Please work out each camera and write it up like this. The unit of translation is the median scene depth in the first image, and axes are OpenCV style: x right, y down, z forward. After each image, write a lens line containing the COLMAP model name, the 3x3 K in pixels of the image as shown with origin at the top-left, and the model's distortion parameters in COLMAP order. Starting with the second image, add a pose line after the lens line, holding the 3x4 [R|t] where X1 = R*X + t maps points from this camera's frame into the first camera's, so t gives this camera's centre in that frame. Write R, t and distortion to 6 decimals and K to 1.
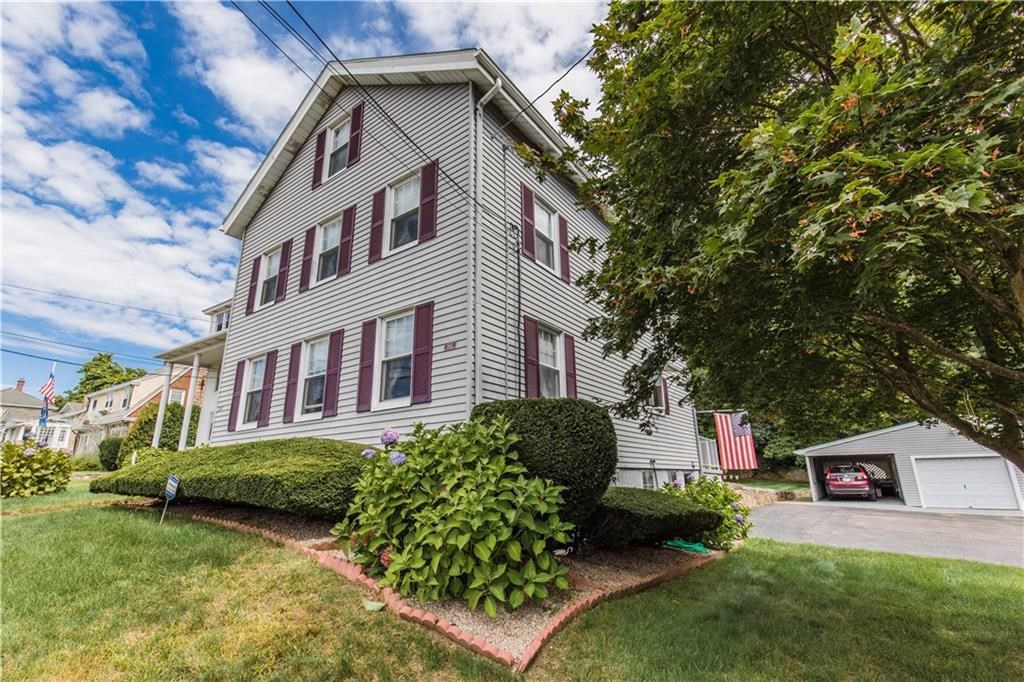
lens RADIAL K [[466.7, 0, 510.3], [0, 466.7, 340.5], [0, 0, 1]] dist [0.011233, -0.000067]
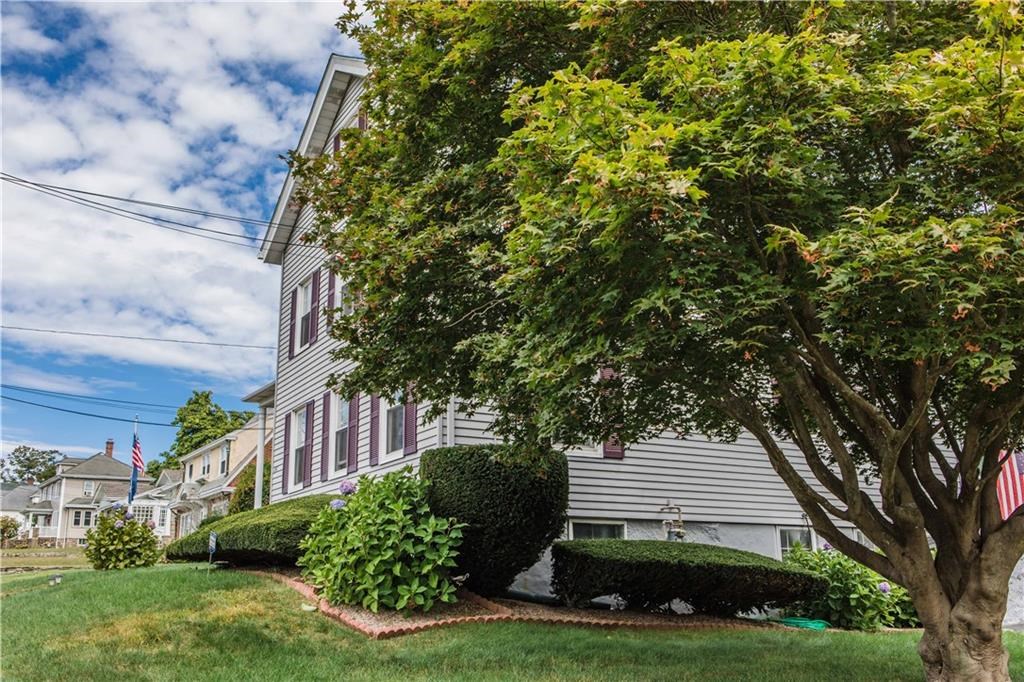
lens RADIAL K [[952.1, 0, 513.0], [0, 952.1, 338.7], [0, 0, 1]] dist [0.013696, 0.004785]
pose [[0.917022, -0.101608, -0.385677, 0.546612], [0.112823, 0.993594, 0.006492, -0.063870], [0.382546, -0.049466, 0.922611, -0.504776]]
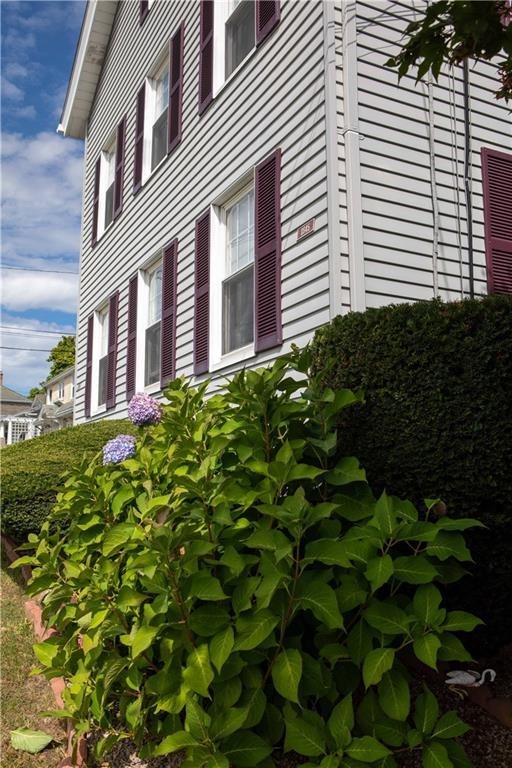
lens RADIAL K [[704.2, 0, 256.0], [0, 704.2, 384.0], [0, 0, 1]] dist [-0.036754, 0.001772]
pose [[0.890802, -0.052388, -0.451362, 0.103740], [0.117023, 0.986275, 0.116481, 0.054623], [0.439065, -0.156582, 0.884706, 0.200900]]
